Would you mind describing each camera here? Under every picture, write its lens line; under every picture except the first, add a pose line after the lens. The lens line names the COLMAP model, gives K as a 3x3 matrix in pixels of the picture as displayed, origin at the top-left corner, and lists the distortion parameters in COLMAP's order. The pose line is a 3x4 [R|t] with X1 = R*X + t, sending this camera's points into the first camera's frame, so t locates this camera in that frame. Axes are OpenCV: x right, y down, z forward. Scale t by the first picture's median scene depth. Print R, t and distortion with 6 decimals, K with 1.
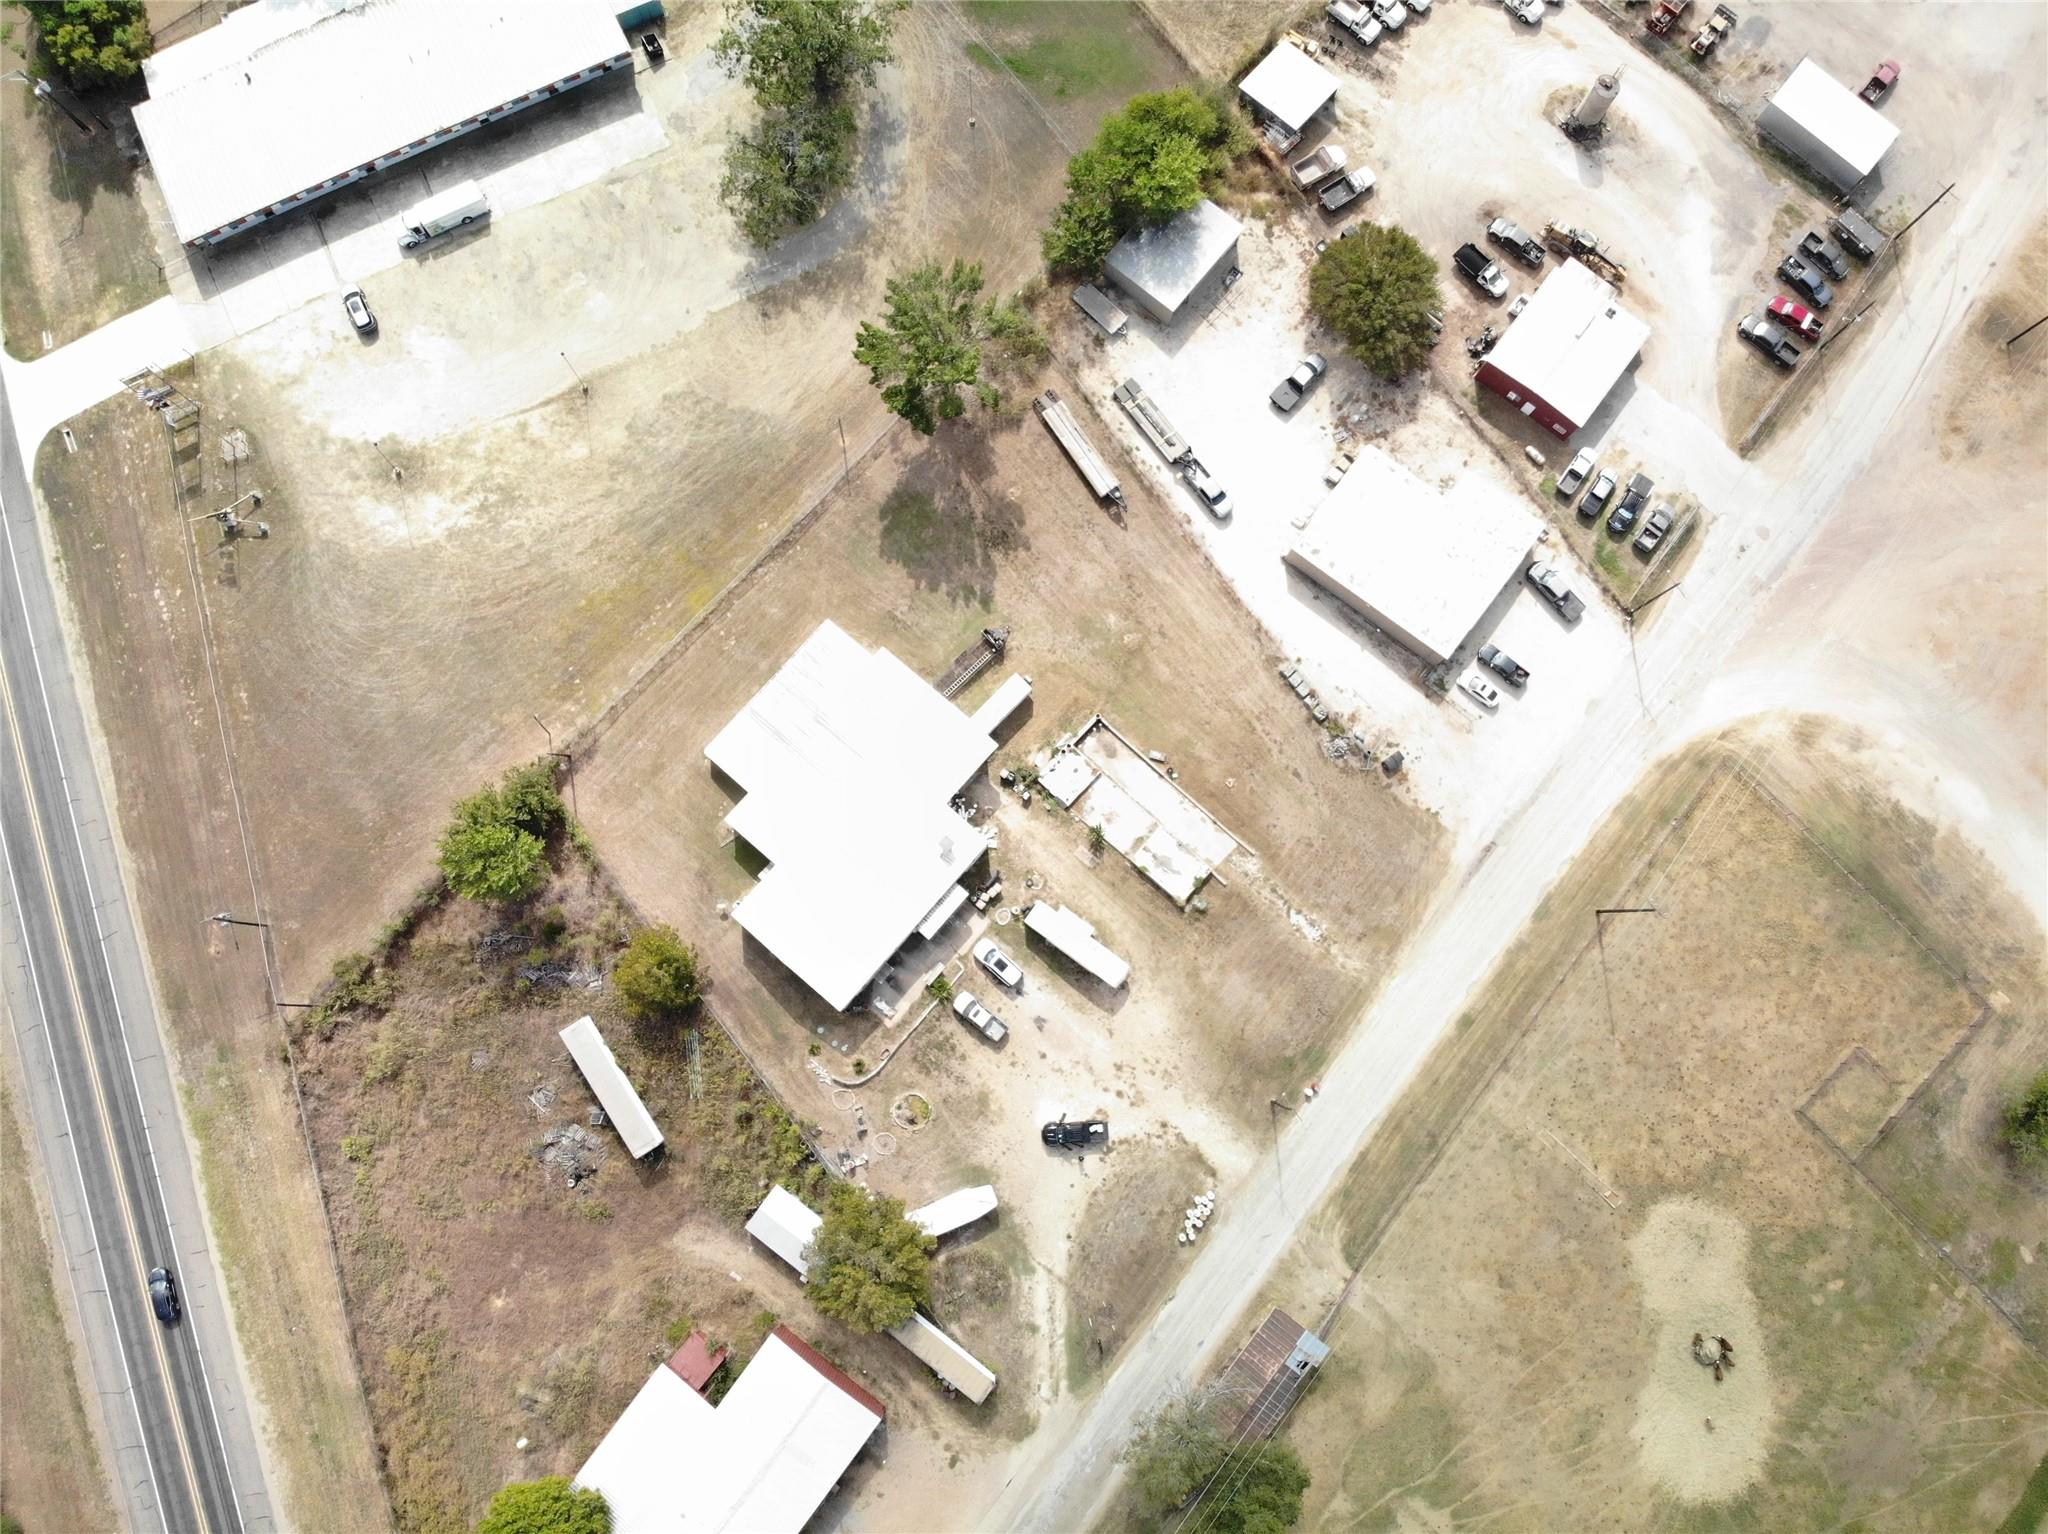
lens RADIAL K [[1513.5, 0, 1022.6], [0, 1513.5, 768.6], [0, 0, 1]] dist [0.182573, -0.453662]
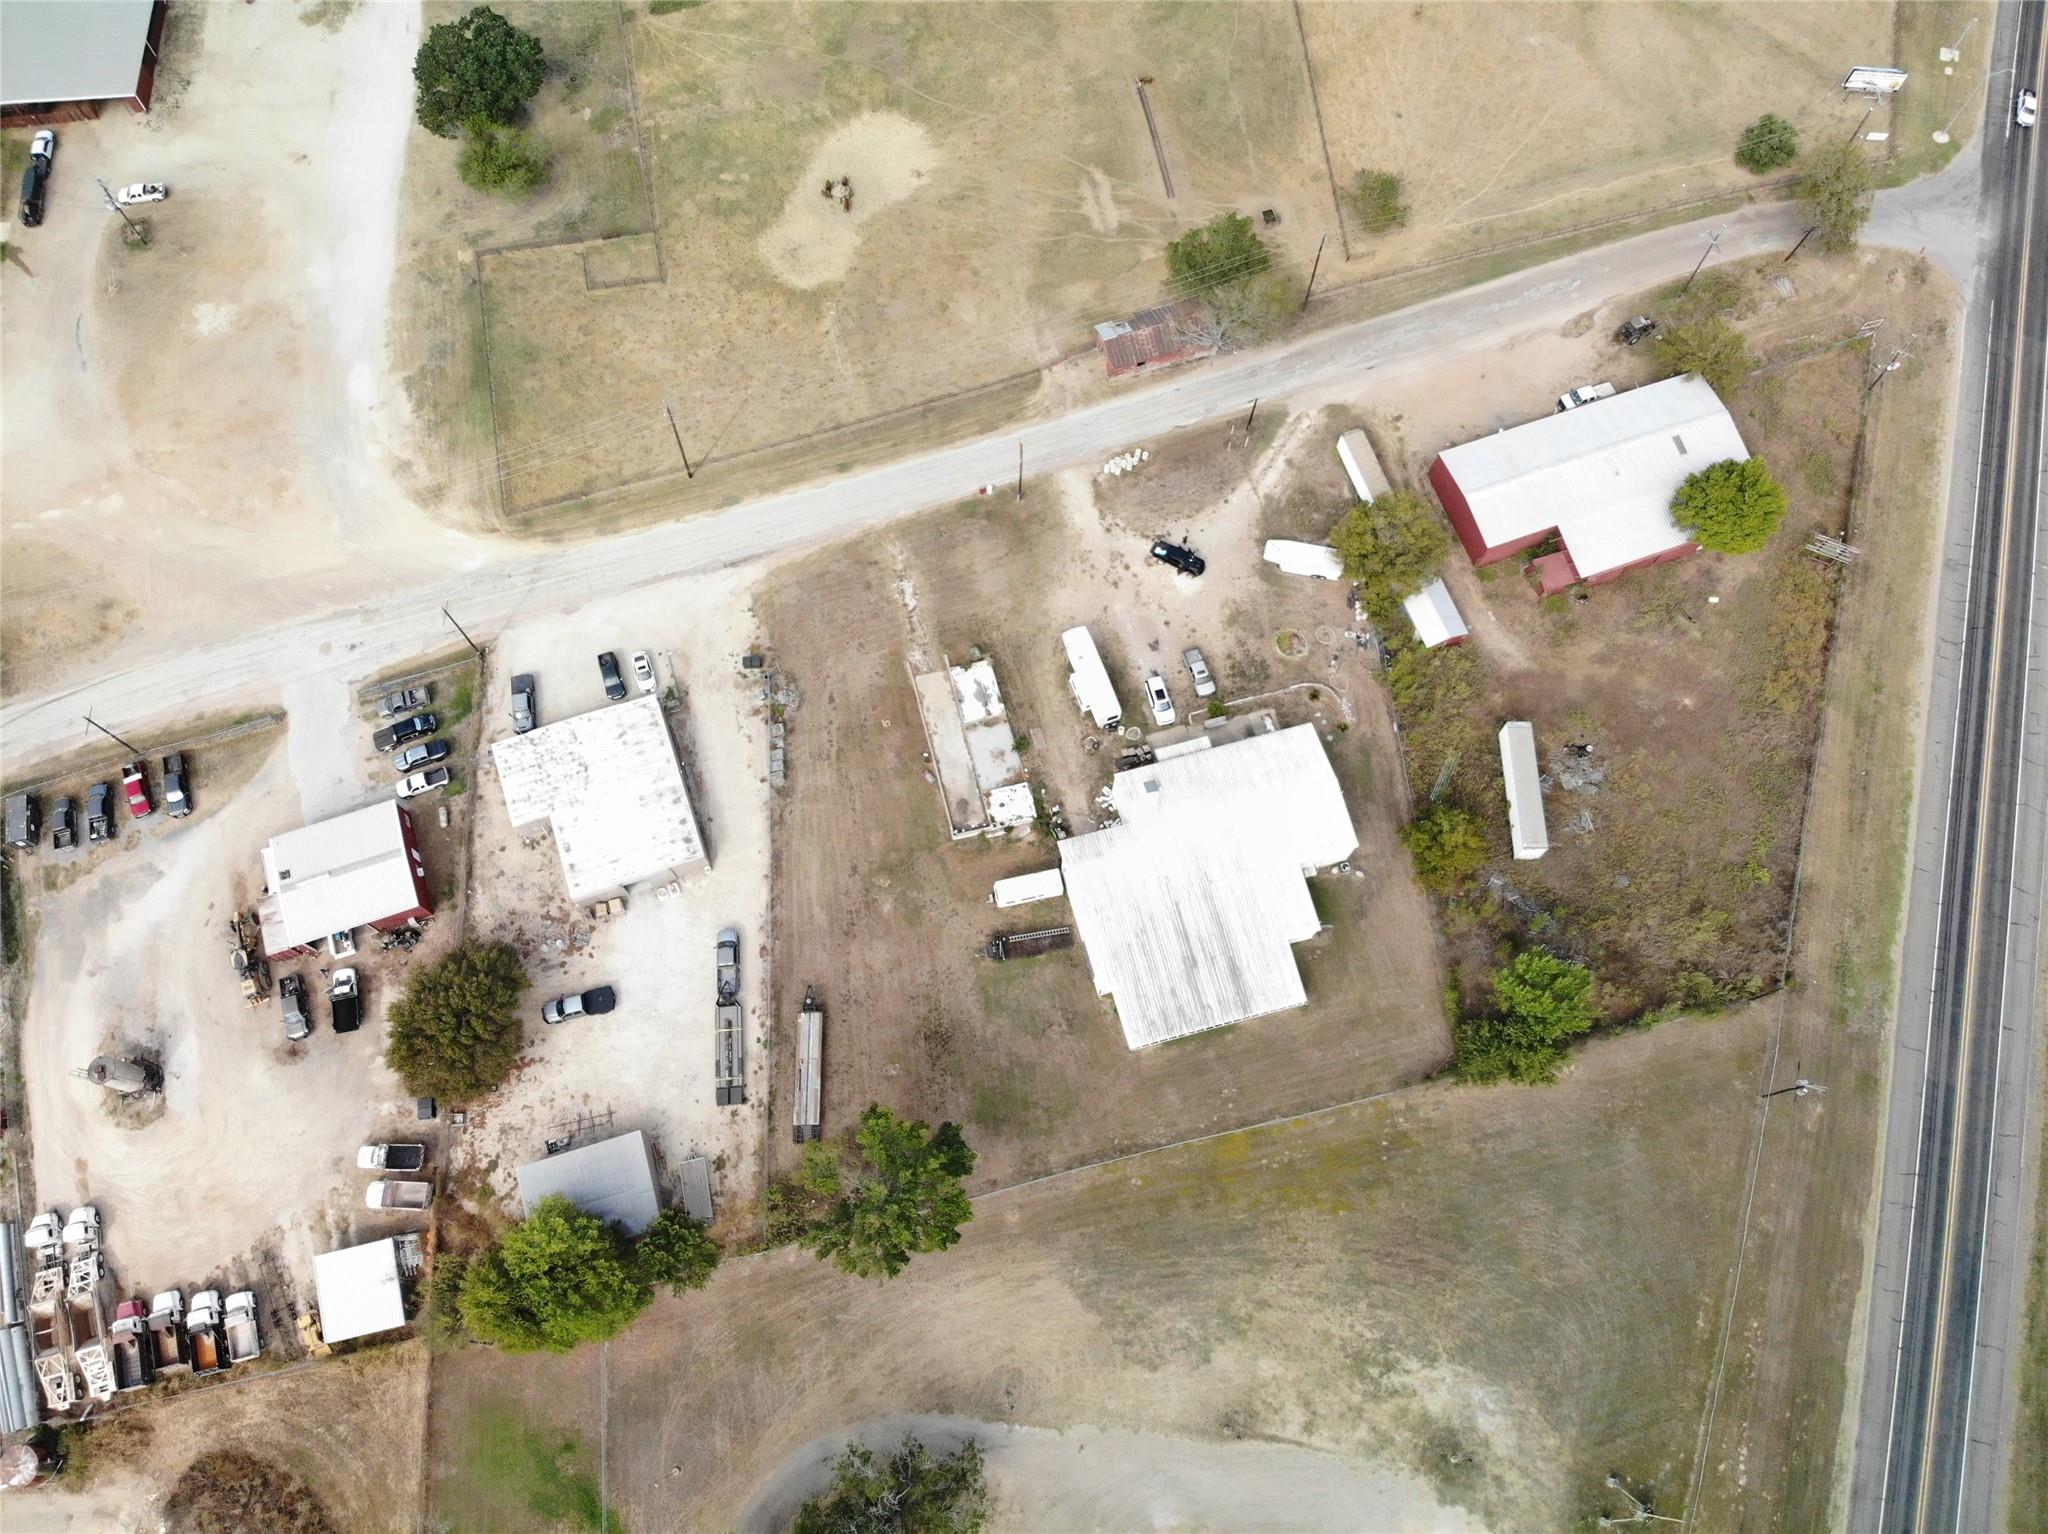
lens RADIAL K [[1502.3, 0, 1007.3], [0, 1502.3, 774.3], [0, 0, 1]] dist [0.158944, -0.394008]
pose [[-0.834302, -0.524998, 0.168278, -0.130728], [0.541408, -0.722637, 0.429735, -0.425011], [-0.104006, 0.449636, 0.887136, 0.068056]]
